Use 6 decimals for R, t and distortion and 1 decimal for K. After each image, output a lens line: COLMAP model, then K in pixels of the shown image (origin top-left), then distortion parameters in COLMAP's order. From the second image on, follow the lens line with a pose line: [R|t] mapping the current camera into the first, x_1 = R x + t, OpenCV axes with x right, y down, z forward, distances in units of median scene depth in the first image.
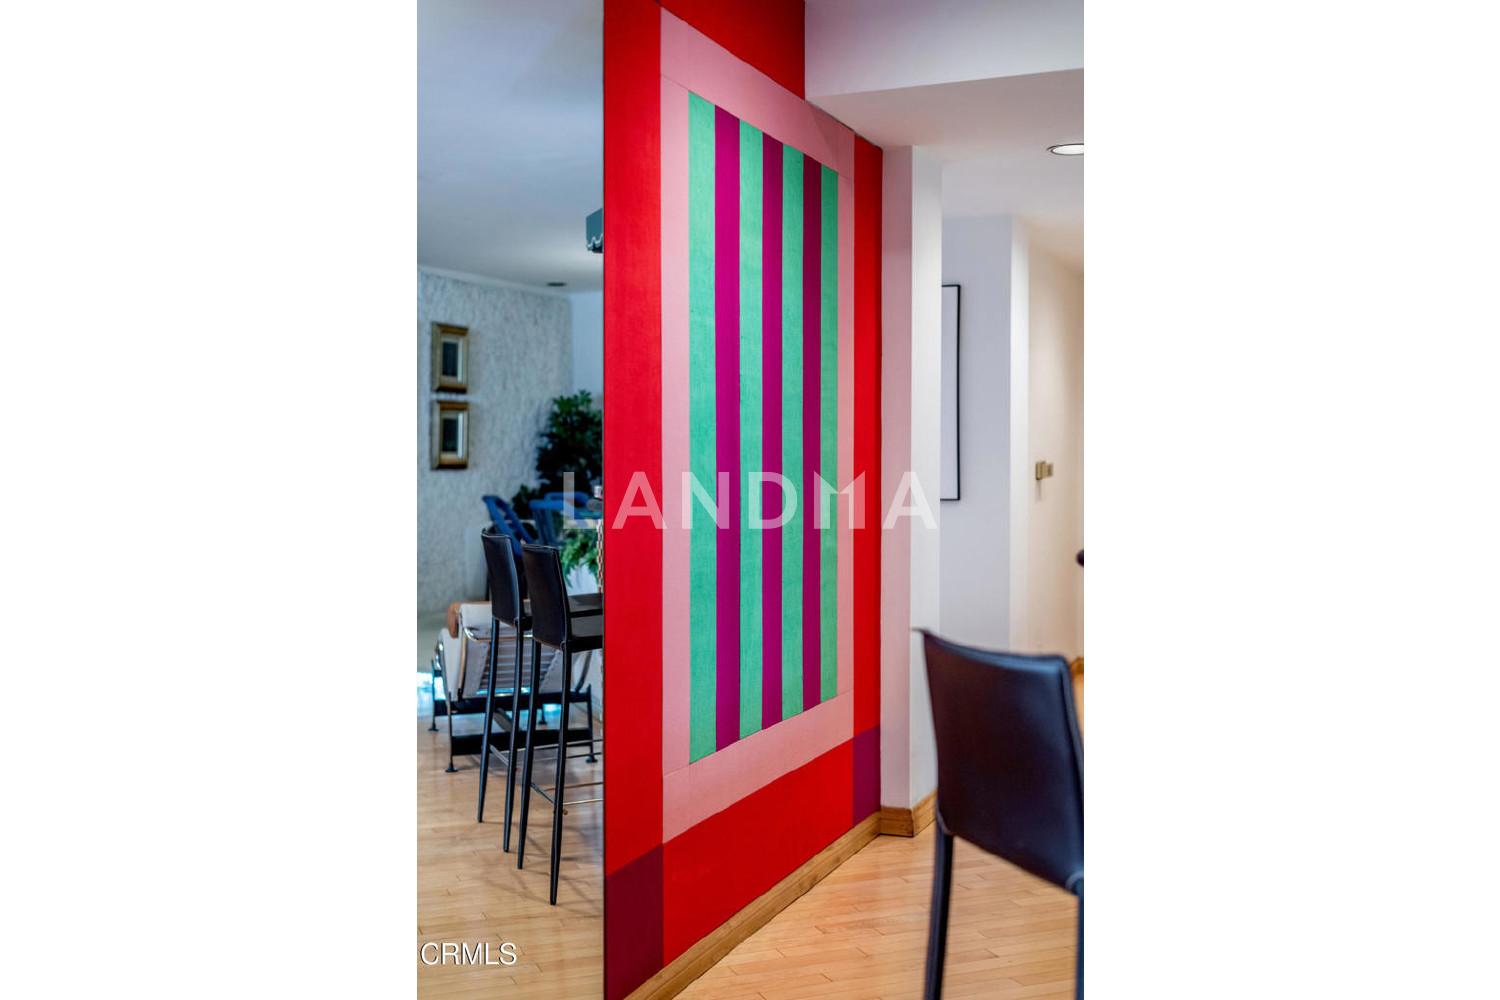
lens RADIAL K [[2143.2, 0, 750.1], [0, 2143.2, 497.8], [0, 0, 1]] dist [0.032568, 0.000000]
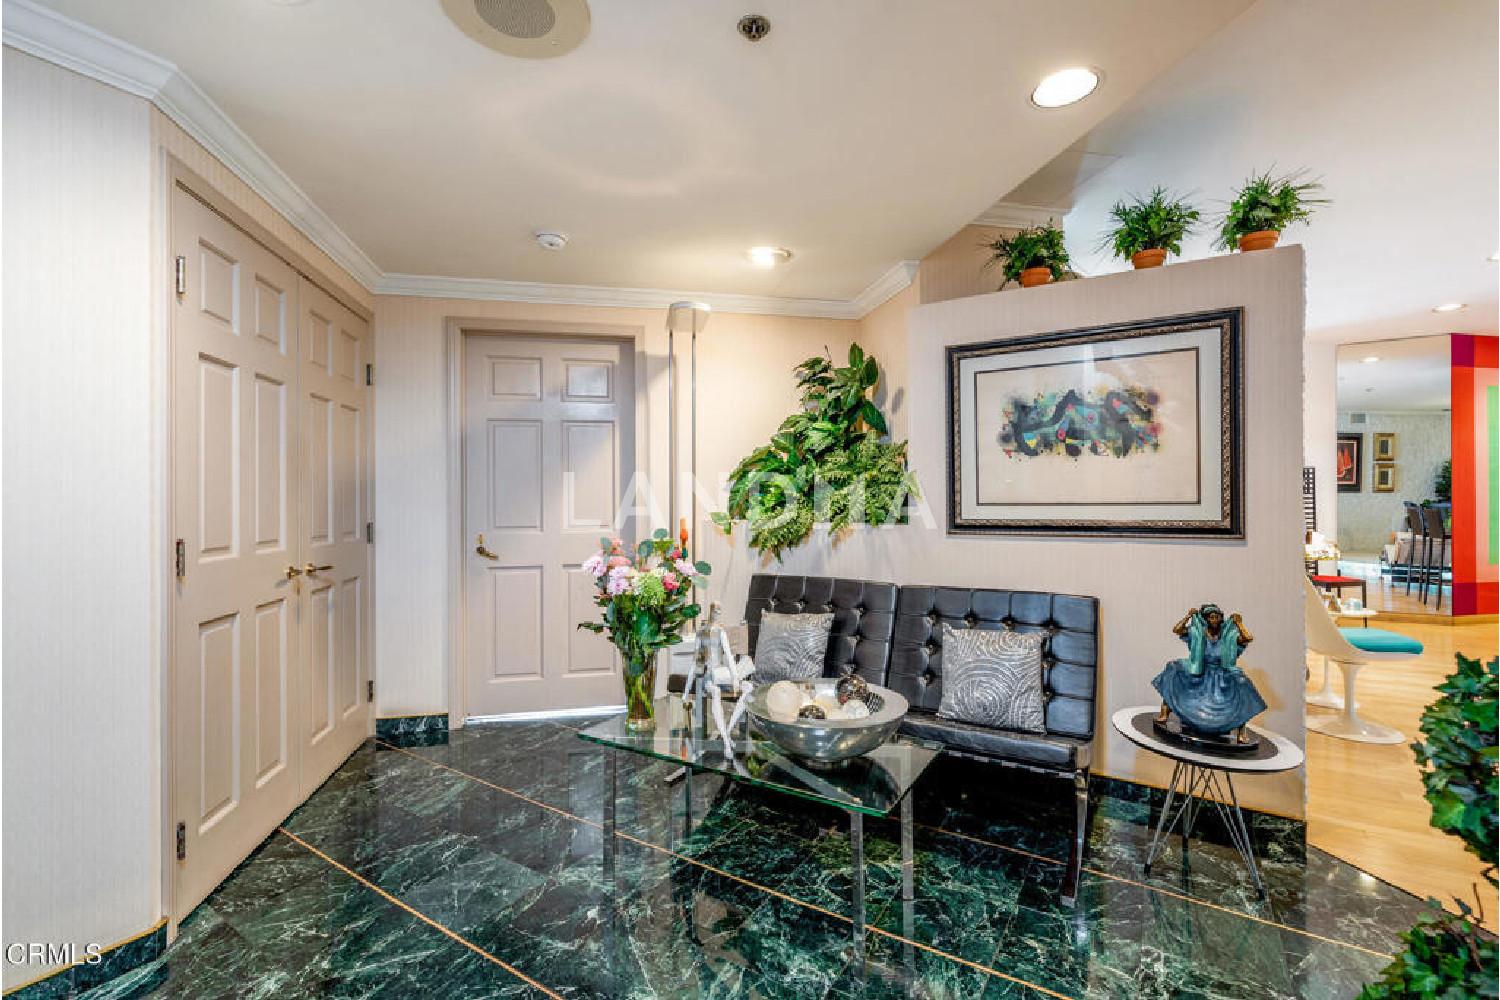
lens RADIAL K [[652.6, 0, 750.7], [0, 652.6, 494.1], [0, 0, 1]] dist [-0.000305, -0.000120]
pose [[0.614776, -0.001714, -0.788700, 0.080288], [-0.007362, 0.999942, -0.007912, 0.019026], [0.788667, 0.010671, 0.614728, -0.737713]]
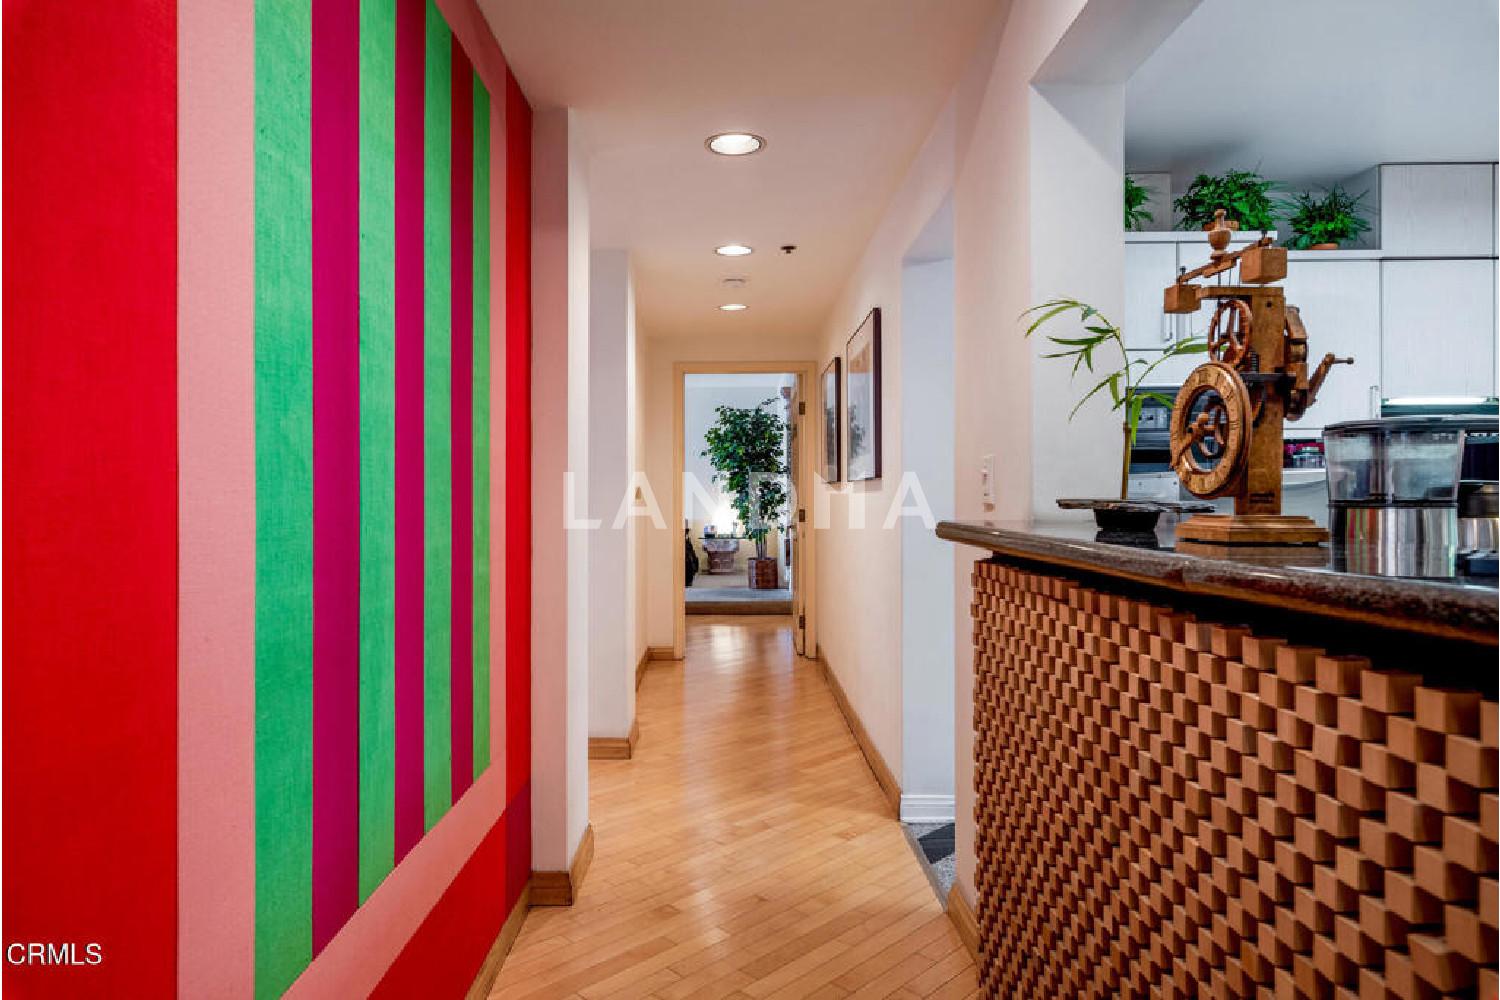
lens RADIAL K [[880.5, 0, 753.2], [0, 880.5, 509.3], [0, 0, 1]] dist [0.001620, -0.000167]
pose [[0.905120, 0.001397, 0.425153, -0.008515], [0.005993, 0.999853, -0.016045, 0.005828], [-0.425113, 0.017071, 0.904979, 0.645955]]
